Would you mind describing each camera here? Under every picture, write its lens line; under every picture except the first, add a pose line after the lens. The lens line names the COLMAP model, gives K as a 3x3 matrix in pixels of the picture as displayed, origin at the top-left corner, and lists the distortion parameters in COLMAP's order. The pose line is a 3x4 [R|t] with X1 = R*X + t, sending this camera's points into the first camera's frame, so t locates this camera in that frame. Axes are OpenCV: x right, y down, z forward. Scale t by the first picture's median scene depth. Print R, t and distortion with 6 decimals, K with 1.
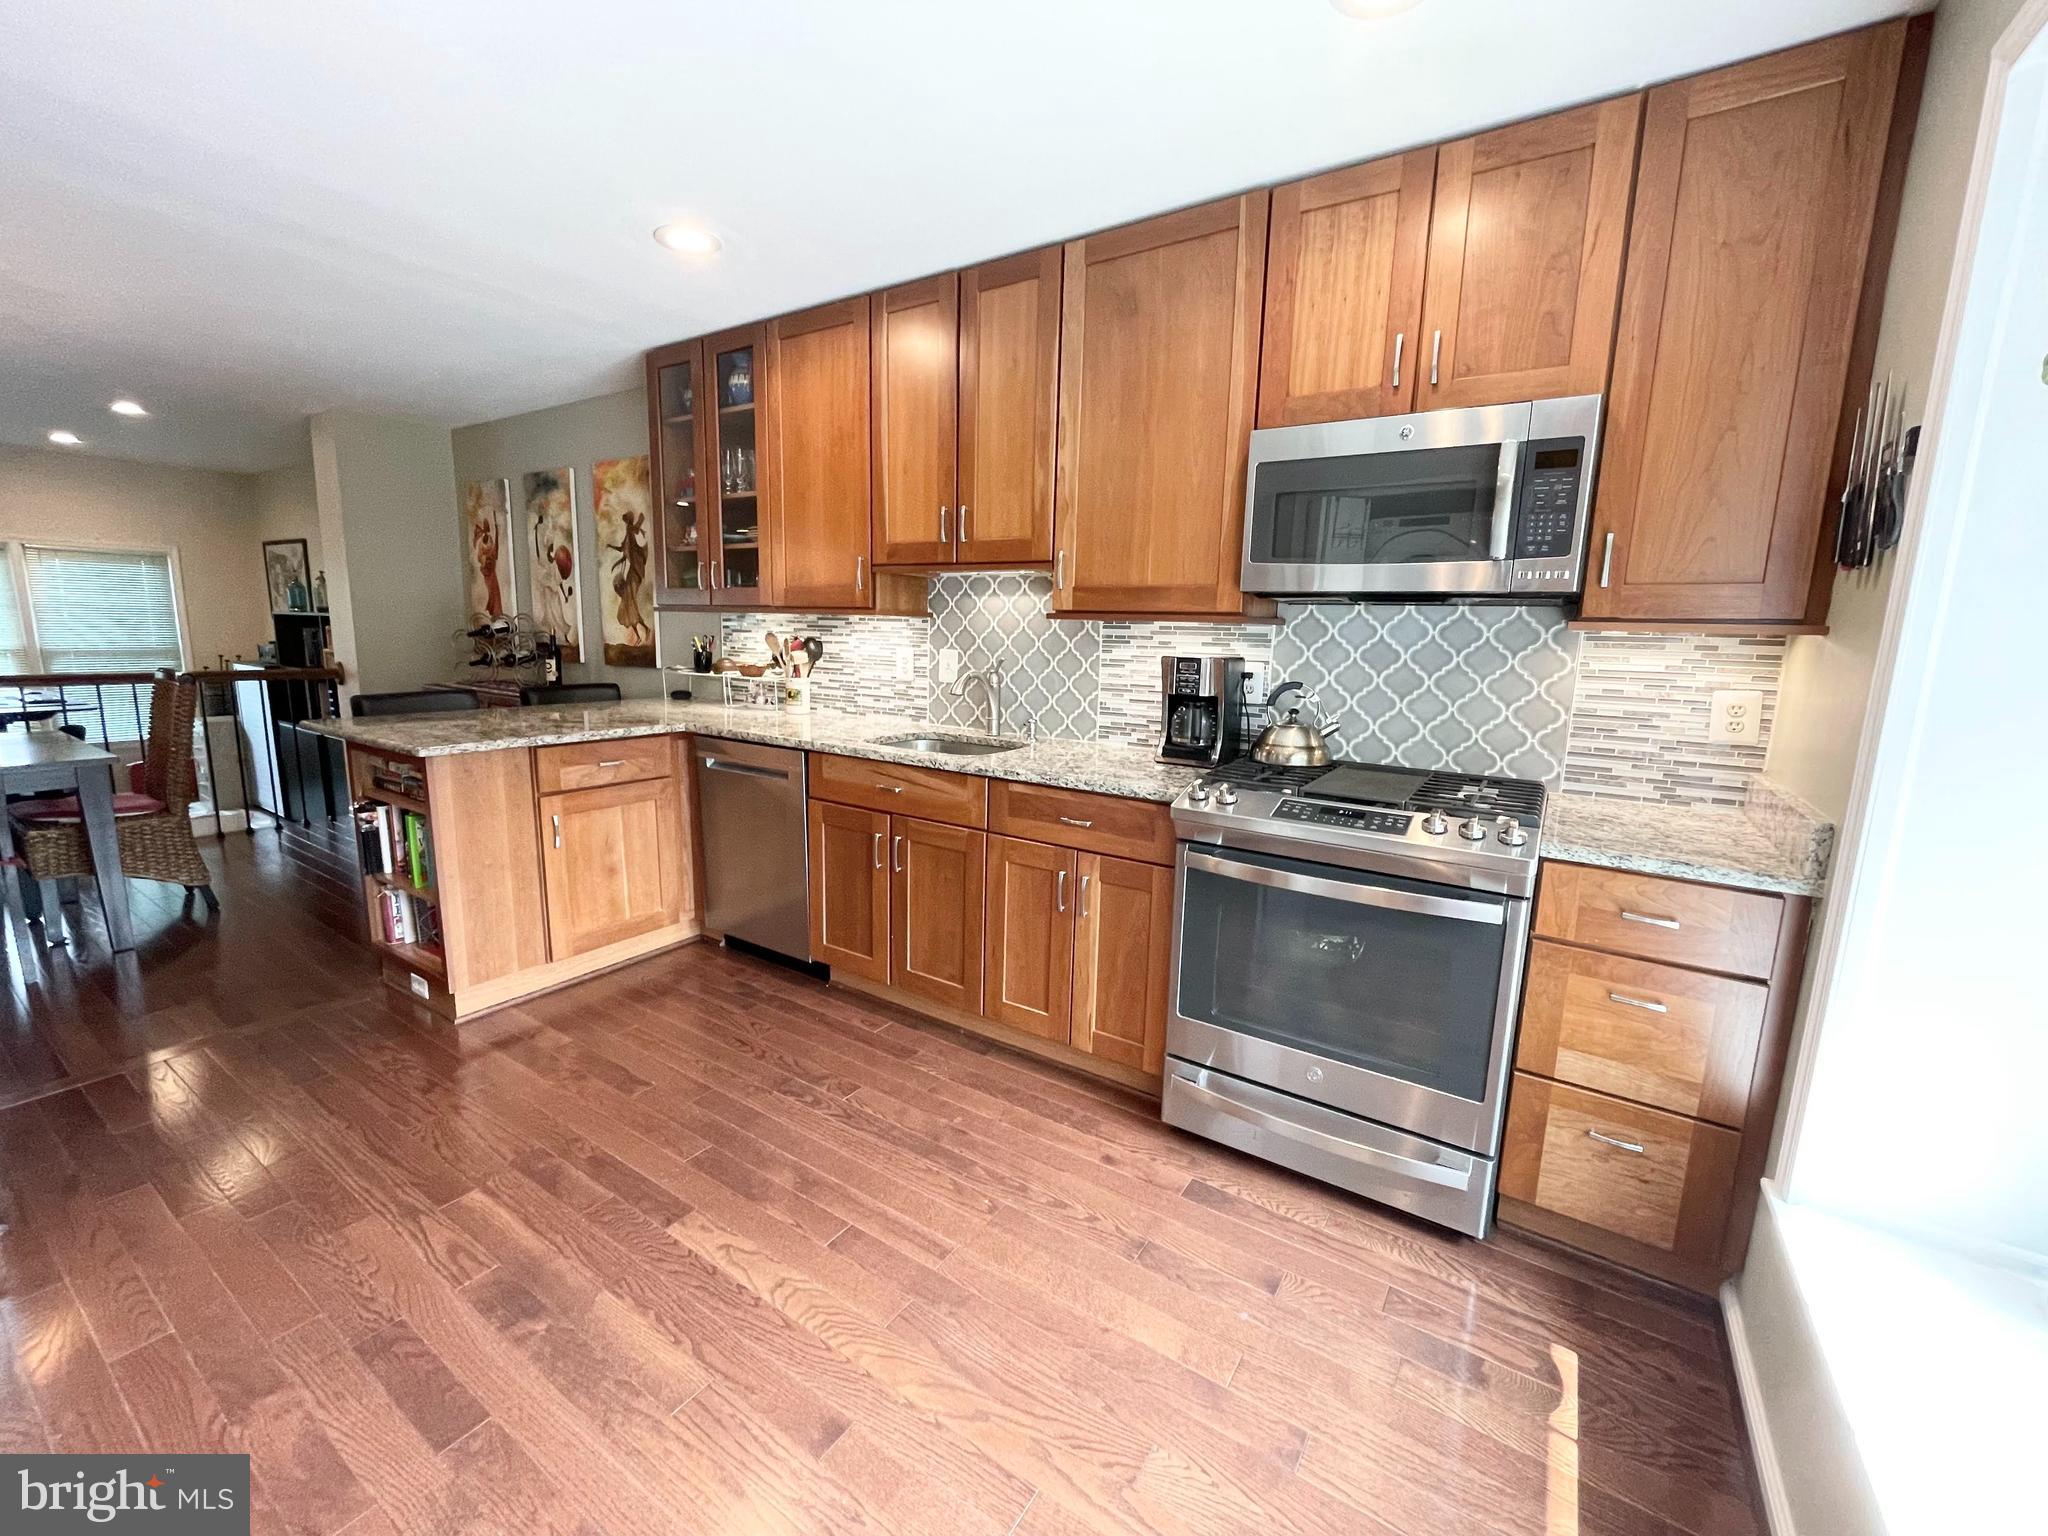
lens RADIAL K [[828.7, 0, 1032.5], [0, 828.7, 766.1], [0, 0, 1]] dist [-0.004259, -0.000143]
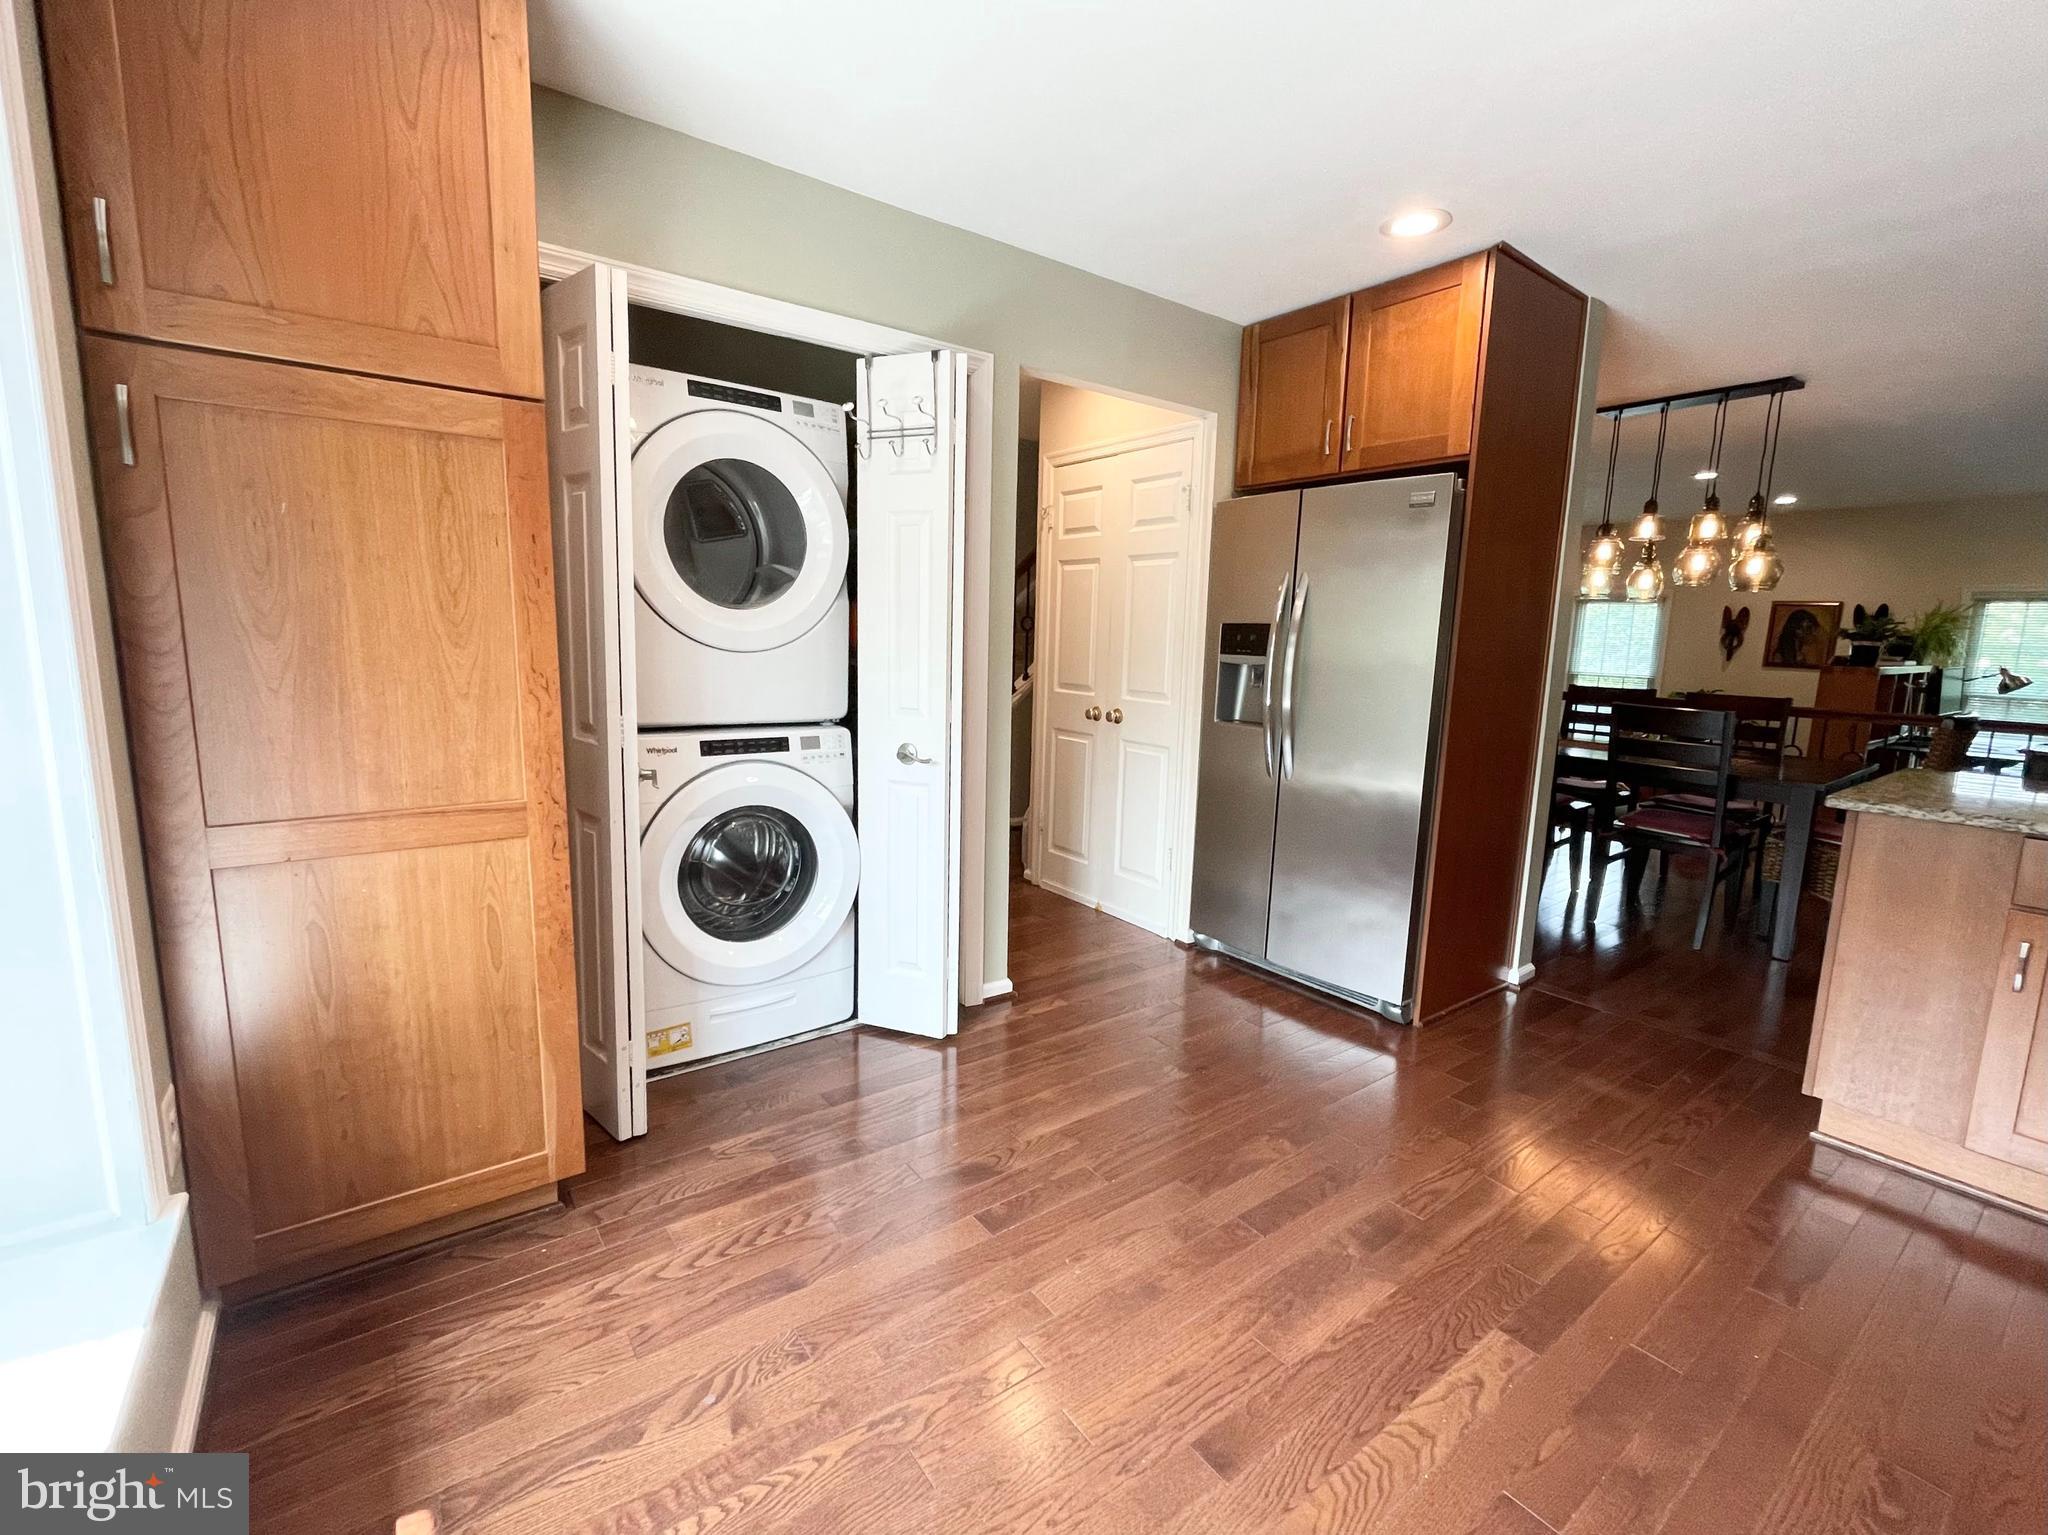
lens RADIAL K [[882.5, 0, 1033.0], [0, 882.5, 760.5], [0, 0, 1]] dist [0.000962, 0.000110]
pose [[-0.340093, 0.101787, -0.934867, 0.291689], [-0.191695, 0.965748, 0.174885, -0.046686], [0.920647, 0.238686, -0.308932, 0.384453]]
